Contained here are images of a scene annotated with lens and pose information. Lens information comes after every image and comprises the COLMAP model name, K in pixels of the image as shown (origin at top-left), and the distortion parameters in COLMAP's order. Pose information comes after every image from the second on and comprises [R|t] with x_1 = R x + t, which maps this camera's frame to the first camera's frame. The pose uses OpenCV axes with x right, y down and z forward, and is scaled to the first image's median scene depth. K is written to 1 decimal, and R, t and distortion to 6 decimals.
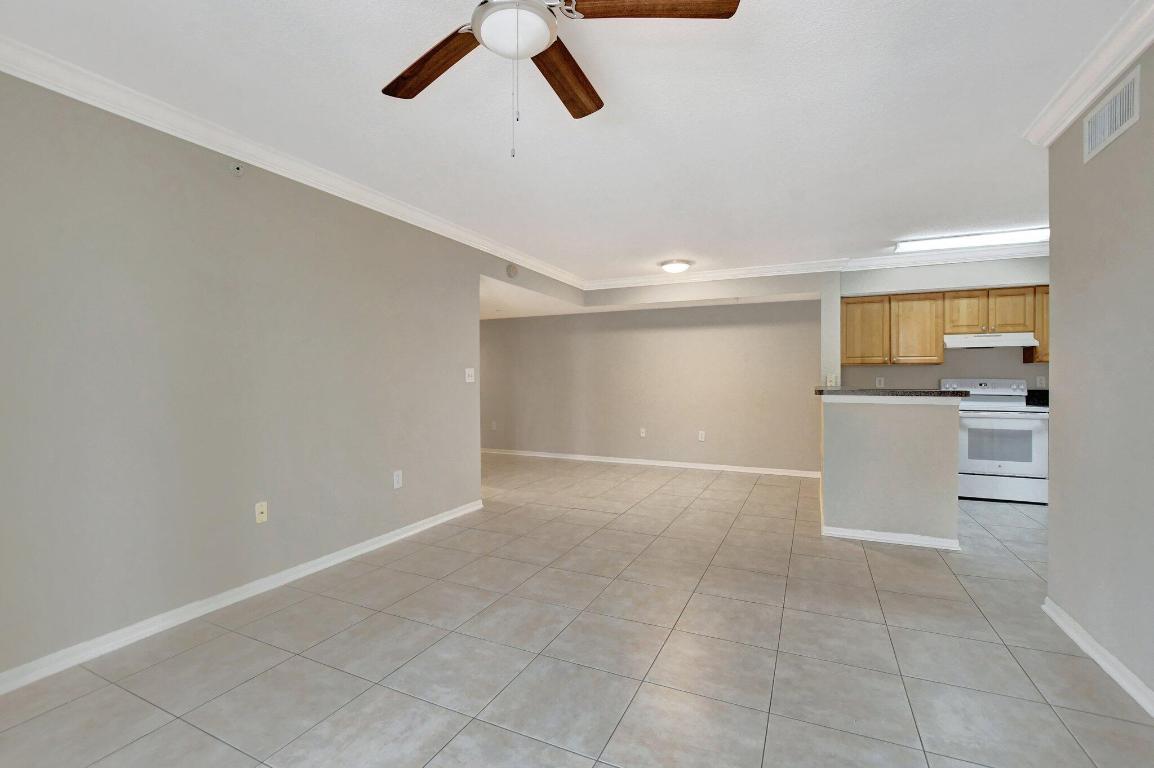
lens RADIAL K [[520.3, 0, 577.4], [0, 520.3, 376.6], [0, 0, 1]] dist [-0.032718, 0.005991]
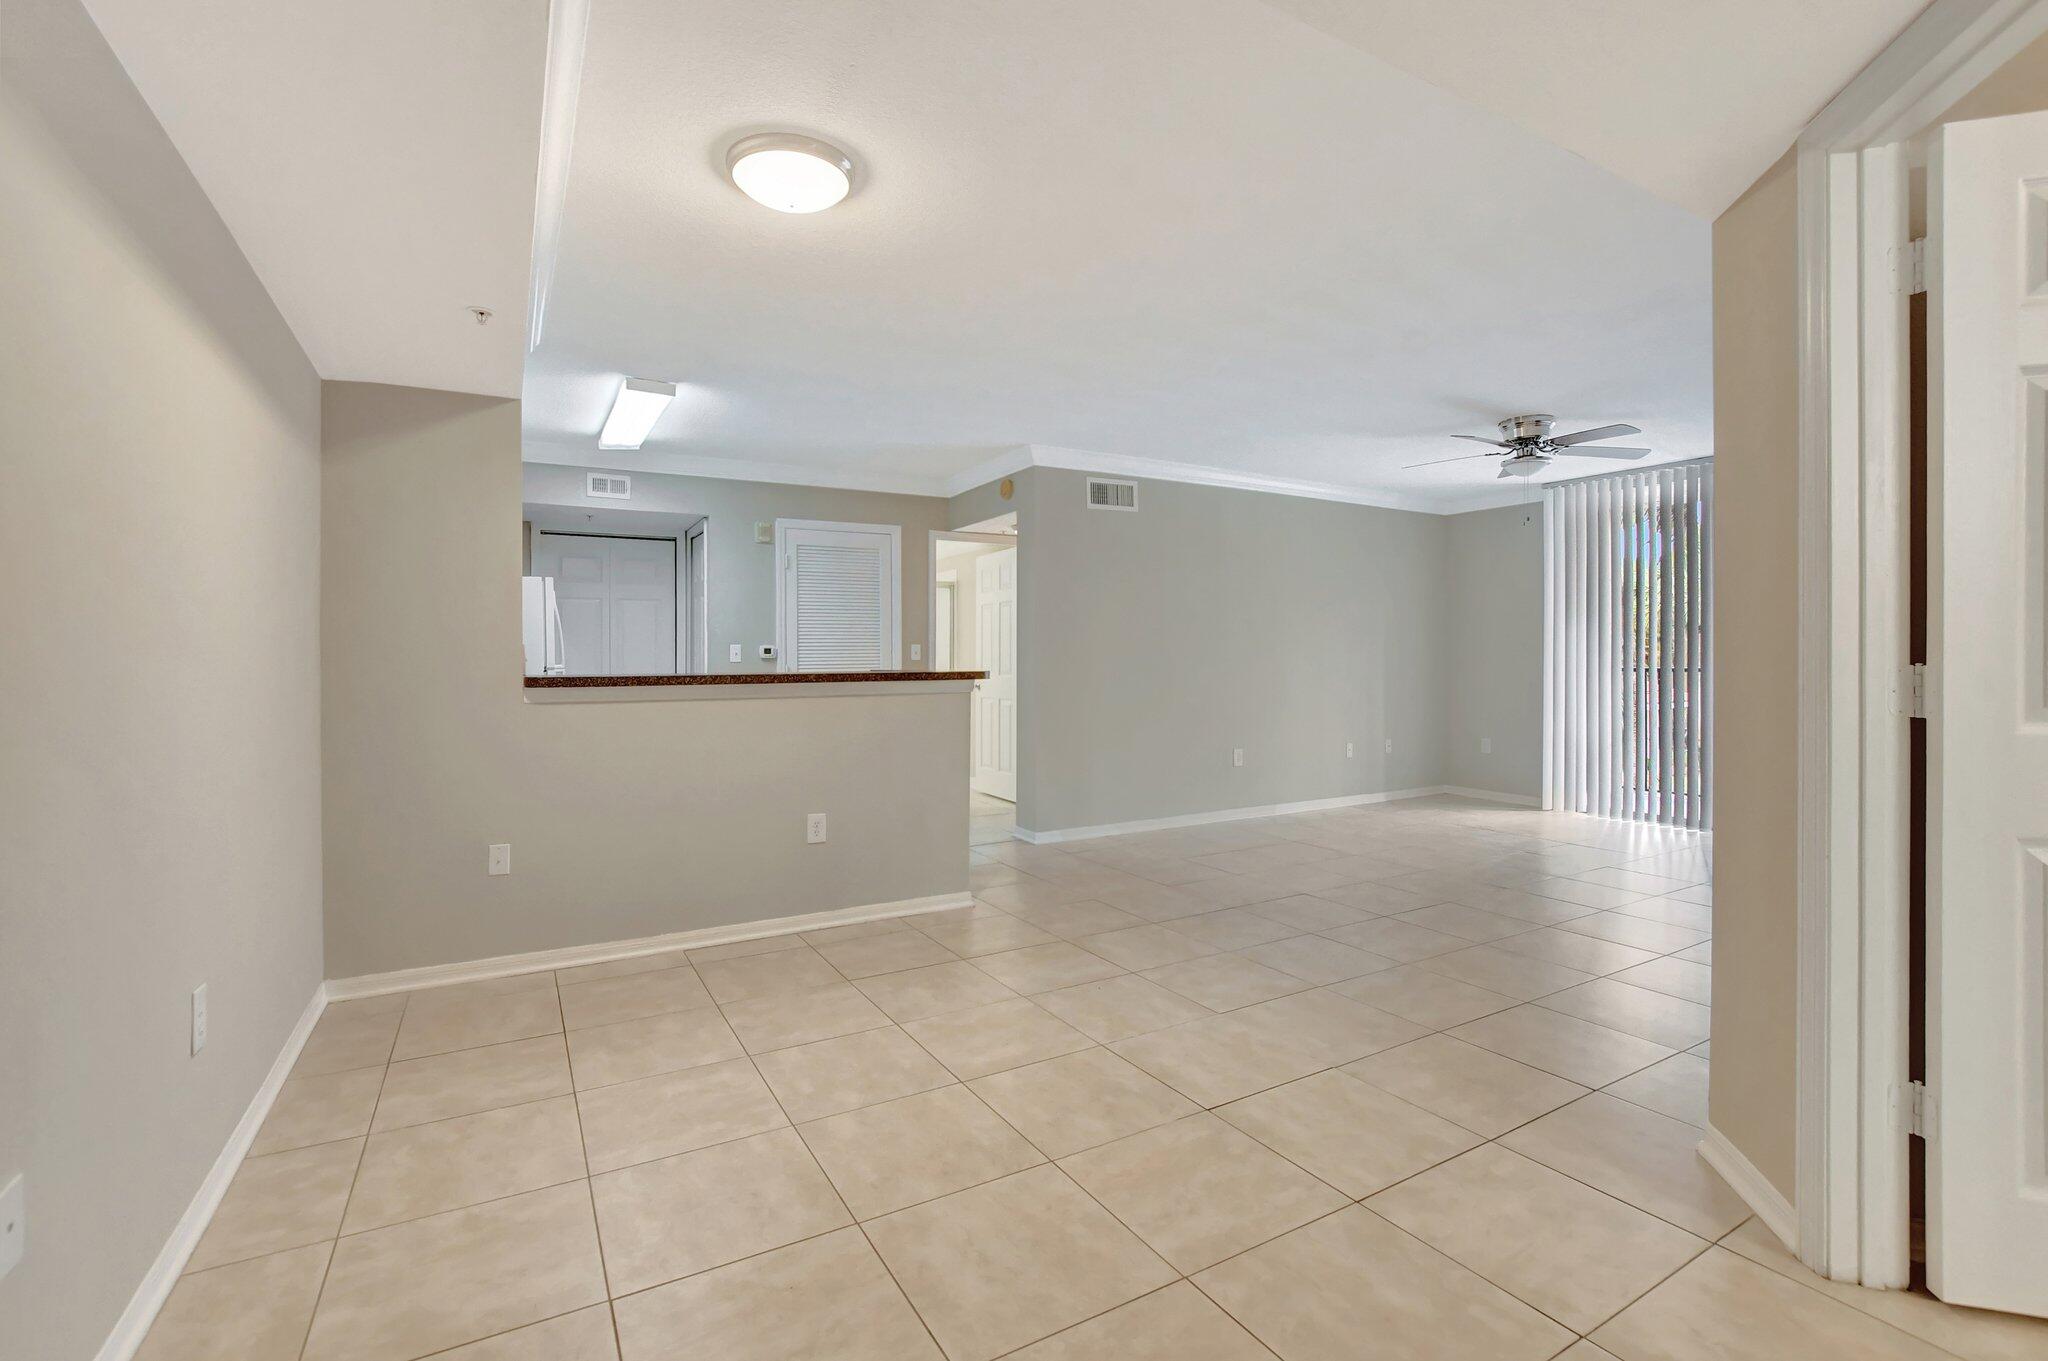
lens RADIAL K [[923.4, 0, 989.1], [0, 923.4, 665.9], [0, 0, 1]] dist [-0.032718, 0.005991]
pose [[-0.800737, 0.004339, 0.599000, -0.148582], [0.009316, 0.999943, 0.005210, 0.011888], [-0.598943, 0.009752, -0.800732, 1.349494]]
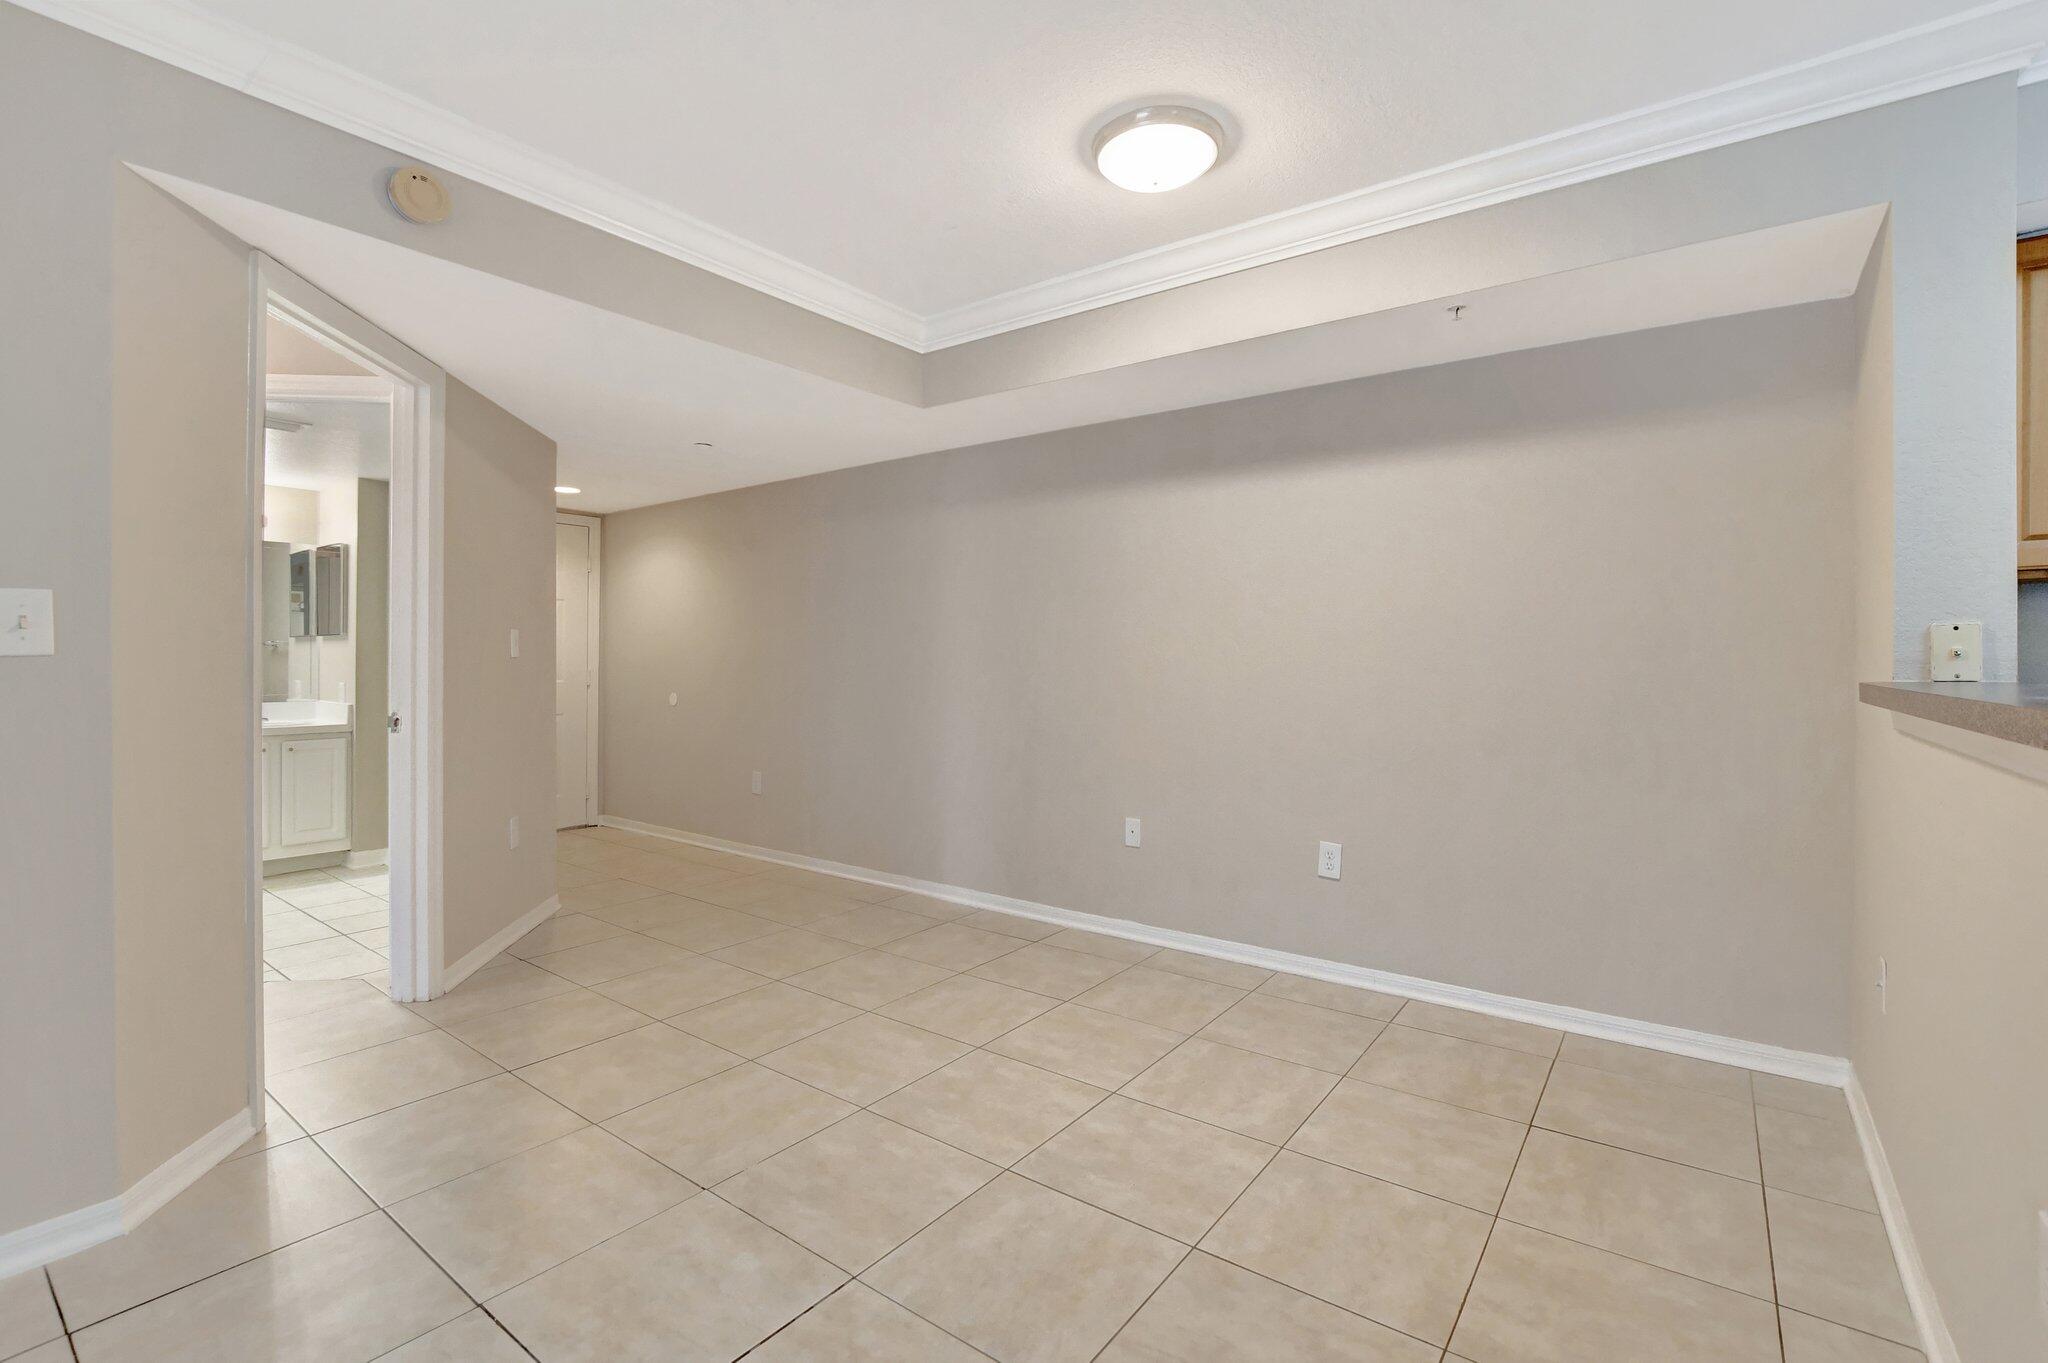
lens RADIAL K [[923.4, 0, 1021.9], [0, 923.4, 657.3], [0, 0, 1]] dist [-0.032718, 0.005991]
pose [[0.978879, 0.003182, -0.204417, 0.223617], [-0.003414, 0.999994, -0.000783, 0.011264], [0.204413, 0.001464, 0.978884, 0.618029]]
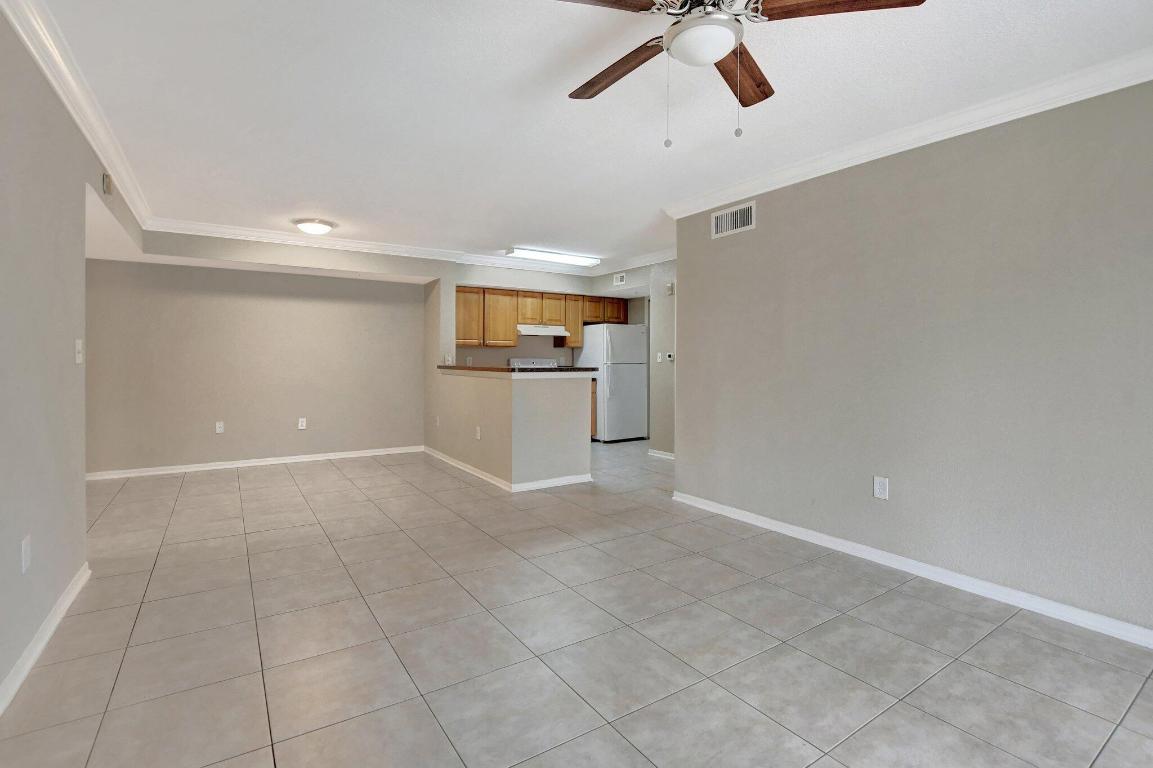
lens RADIAL K [[519.9, 0, 562.4], [0, 519.9, 365.8], [0, 0, 1]] dist [-0.032718, 0.005991]
pose [[0.537061, -0.008652, 0.843499, -0.327594], [-0.004479, 0.999904, 0.013108, 0.004857], [-0.843532, -0.010818, 0.536970, 0.202126]]
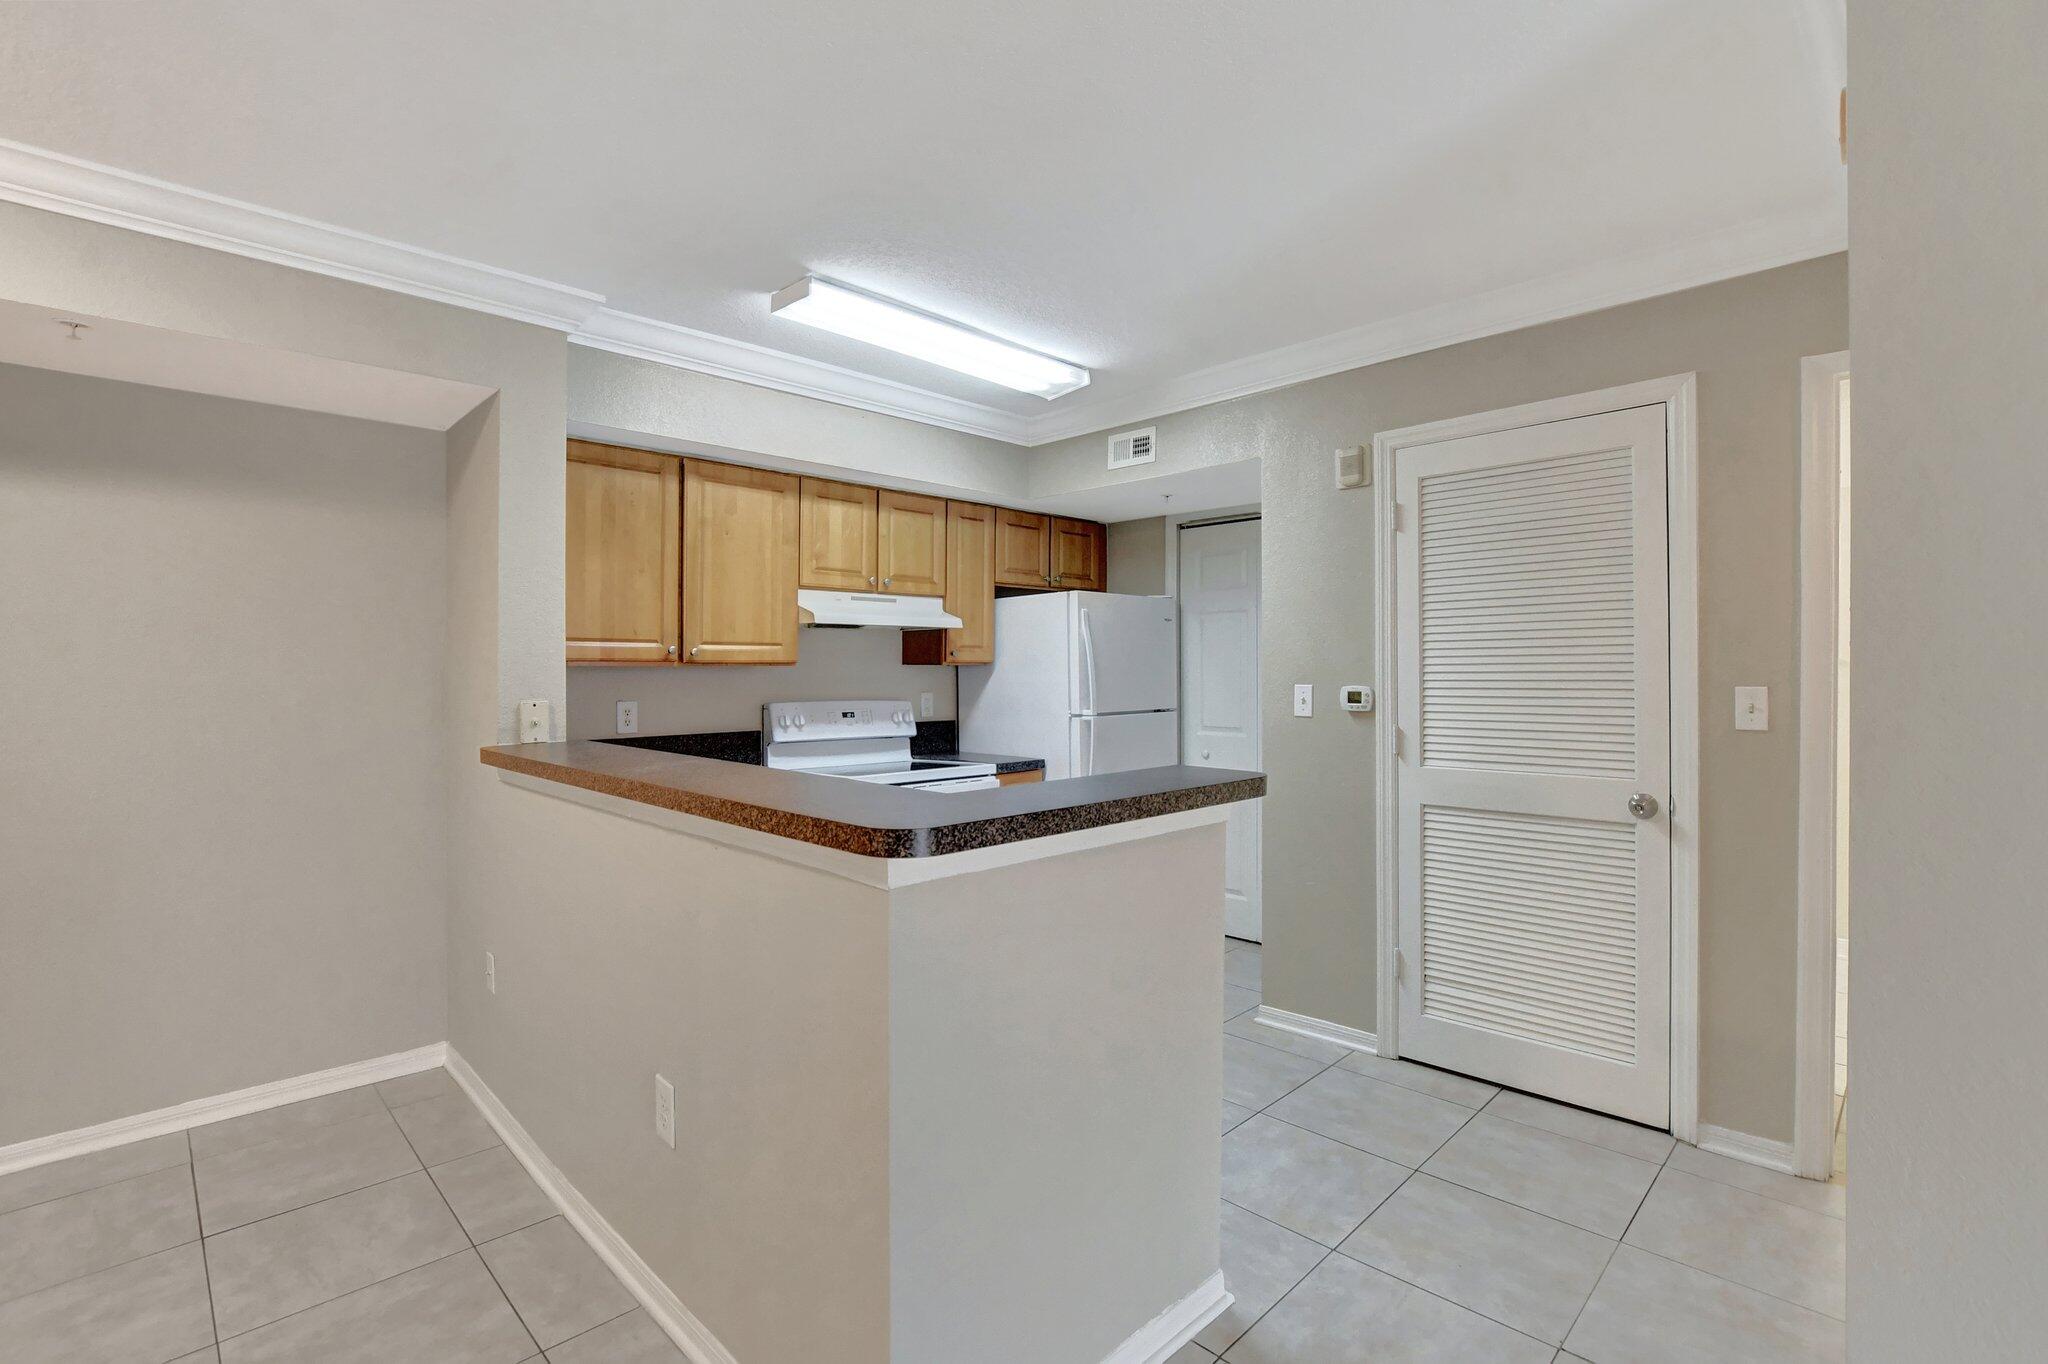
lens RADIAL K [[923.4, 0, 1012.3], [0, 923.4, 671.0], [0, 0, 1]] dist [-0.032718, 0.005991]
pose [[0.352777, 0.001676, 0.935706, 0.129316], [0.002969, 0.999991, -0.002911, -0.017959], [-0.935703, 0.003805, 0.352769, 0.609500]]
